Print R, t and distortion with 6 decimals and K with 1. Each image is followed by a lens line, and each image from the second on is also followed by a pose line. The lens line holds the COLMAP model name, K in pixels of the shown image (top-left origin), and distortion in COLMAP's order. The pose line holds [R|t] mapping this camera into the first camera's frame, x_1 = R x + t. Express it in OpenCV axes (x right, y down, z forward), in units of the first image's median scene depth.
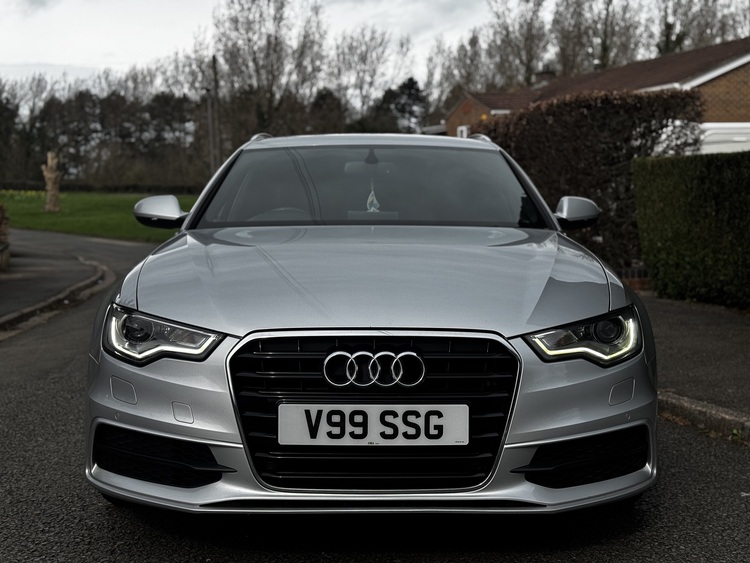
lens RADIAL K [[1038.2, 0, 375.0], [0, 1038.2, 281.5], [0, 0, 1]] dist [0.214518, -0.446740]
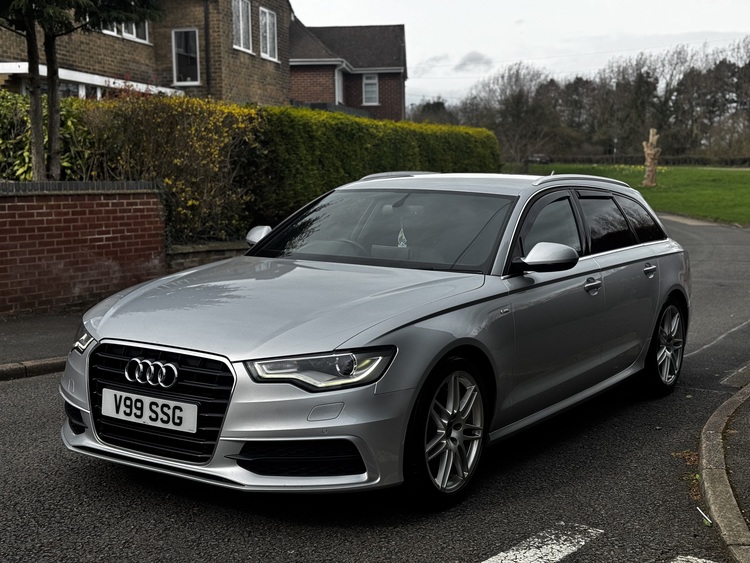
lens RADIAL K [[1038.2, 0, 375.0], [0, 1038.2, 281.5], [0, 0, 1]] dist [0.214518, -0.446740]
pose [[0.833856, 0.074247, -0.546966, 0.073729], [-0.059304, 0.997227, 0.044958, -0.008973], [0.548787, -0.005051, 0.835947, -0.004332]]
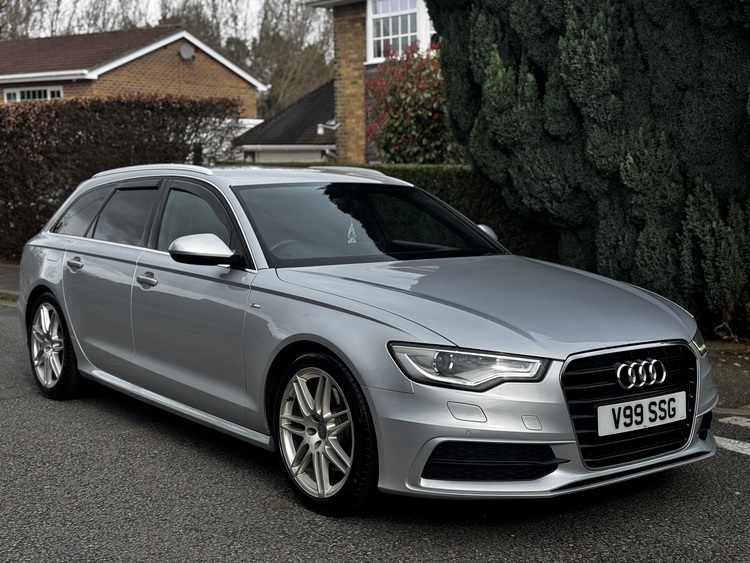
lens RADIAL K [[1038.2, 0, 375.0], [0, 1038.2, 281.5], [0, 0, 1]] dist [0.214518, -0.446740]
pose [[0.795049, -0.056408, 0.603917, -0.078884], [0.040152, 0.998377, 0.040393, -0.007763], [-0.605215, -0.007865, 0.796023, 0.006218]]
